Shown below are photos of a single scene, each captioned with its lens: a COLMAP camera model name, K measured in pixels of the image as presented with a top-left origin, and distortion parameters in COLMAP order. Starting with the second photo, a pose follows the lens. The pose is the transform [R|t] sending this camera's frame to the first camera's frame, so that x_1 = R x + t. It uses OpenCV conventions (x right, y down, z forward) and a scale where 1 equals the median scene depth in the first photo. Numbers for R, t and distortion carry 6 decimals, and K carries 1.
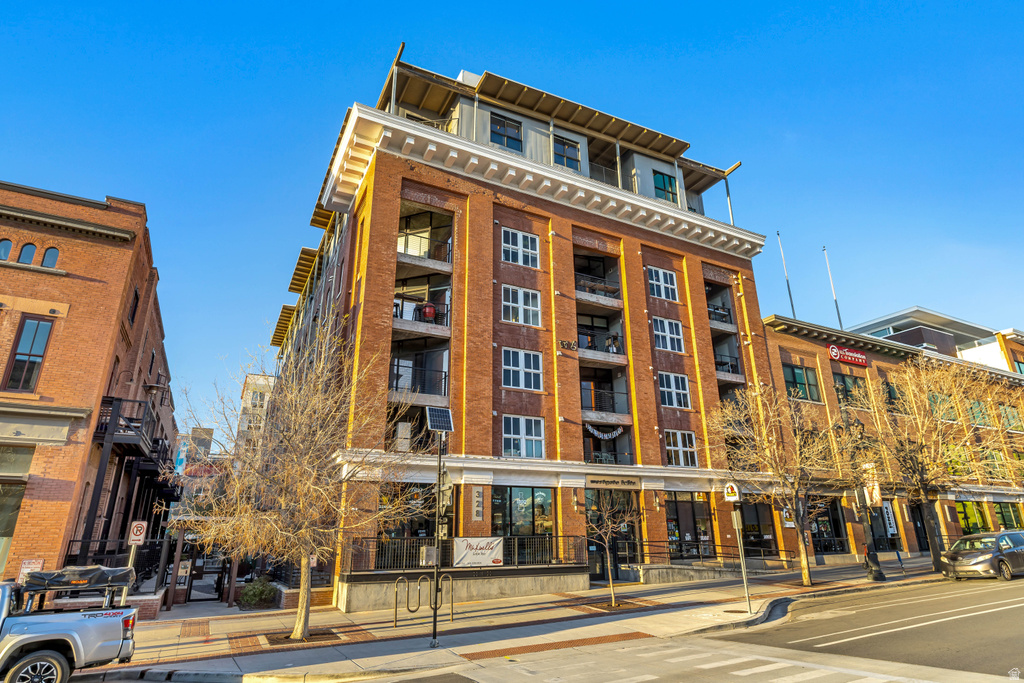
lens RADIAL K [[556.3, 0, 516.2], [0, 556.3, 335.5], [0, 0, 1]] dist [-0.004335, 0.001273]
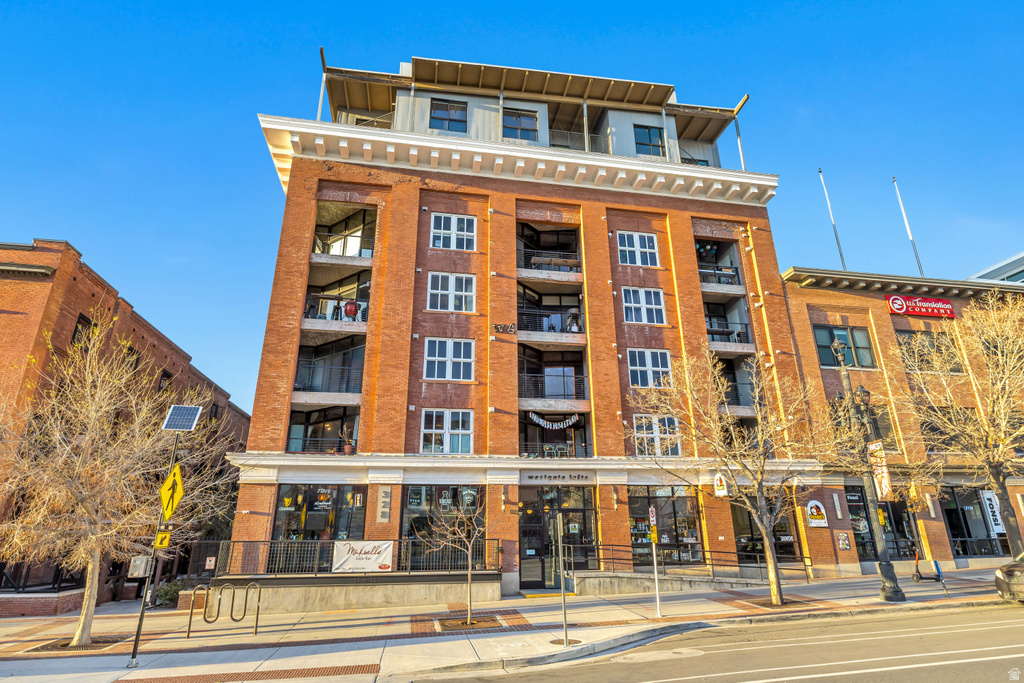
lens RADIAL K [[522.7, 0, 514.1], [0, 522.7, 349.7], [0, 0, 1]] dist [-0.003682, -0.001832]
pose [[0.954457, -0.099348, -0.281321, 0.334416], [0.101779, 0.994789, -0.005997, 0.056663], [0.280451, -0.022908, 0.959595, 0.178223]]
